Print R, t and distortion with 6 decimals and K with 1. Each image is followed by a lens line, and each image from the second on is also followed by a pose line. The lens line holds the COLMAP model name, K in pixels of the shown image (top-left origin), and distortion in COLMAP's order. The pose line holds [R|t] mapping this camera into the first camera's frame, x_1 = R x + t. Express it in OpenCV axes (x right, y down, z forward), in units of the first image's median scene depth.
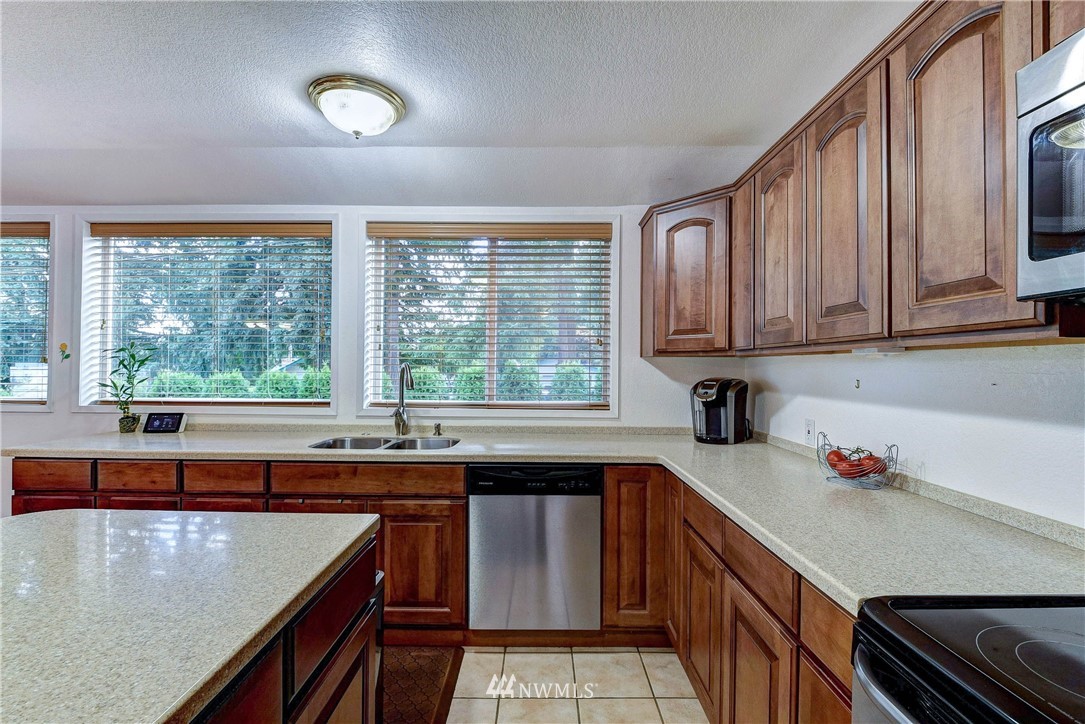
lens RADIAL K [[481.5, 0, 535.2], [0, 481.5, 359.8], [0, 0, 1]] dist [-0.000976, -0.001532]
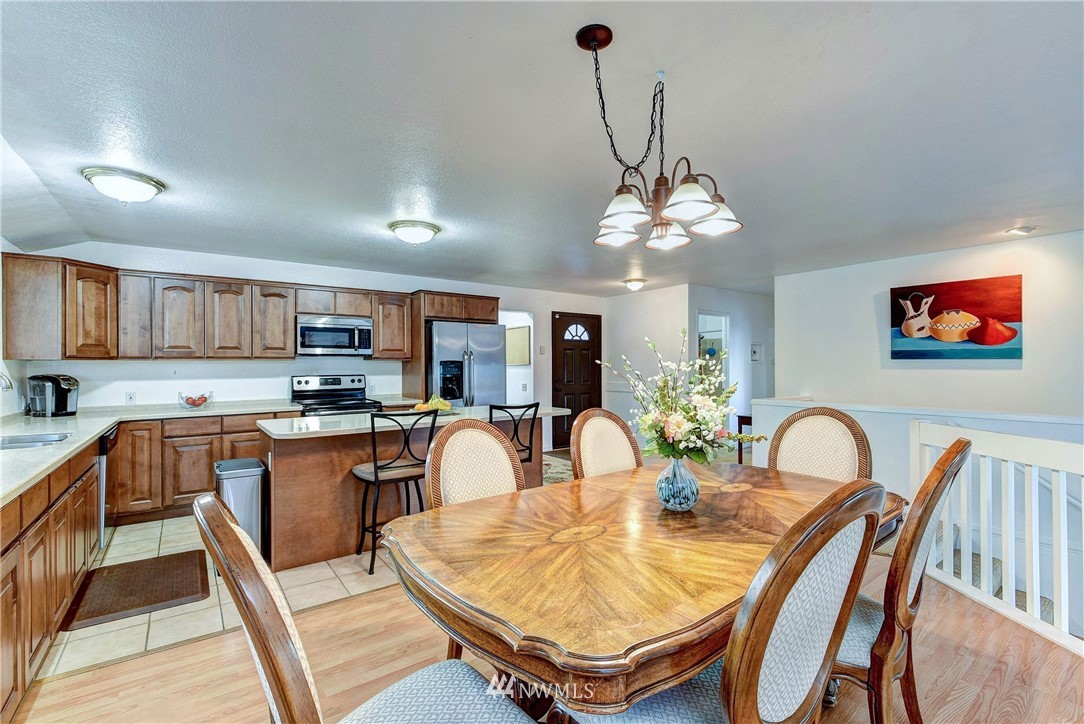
lens RADIAL K [[477.3, 0, 540.0], [0, 477.3, 365.2], [0, 0, 1]] dist [-0.003367, -0.002628]
pose [[-0.604089, 0.000013, 0.796917, -1.967224], [-0.005014, 0.999980, -0.003817, 0.008027], [-0.796901, -0.006301, -0.604077, 0.781774]]
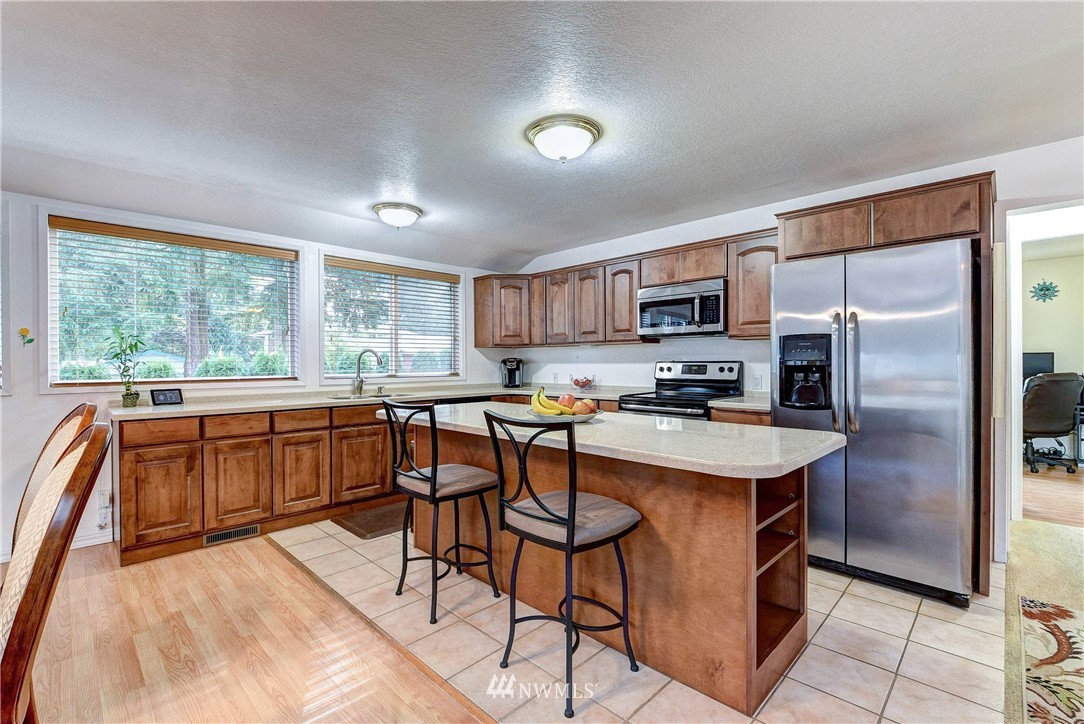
lens RADIAL K [[477.3, 0, 535.7], [0, 477.3, 357.7], [0, 0, 1]] dist [-0.003367, -0.002628]
pose [[0.700713, -0.003665, 0.713434, -1.199335], [0.000534, 0.999989, 0.004613, 0.031355], [-0.713443, -0.002851, 0.700707, -0.632558]]
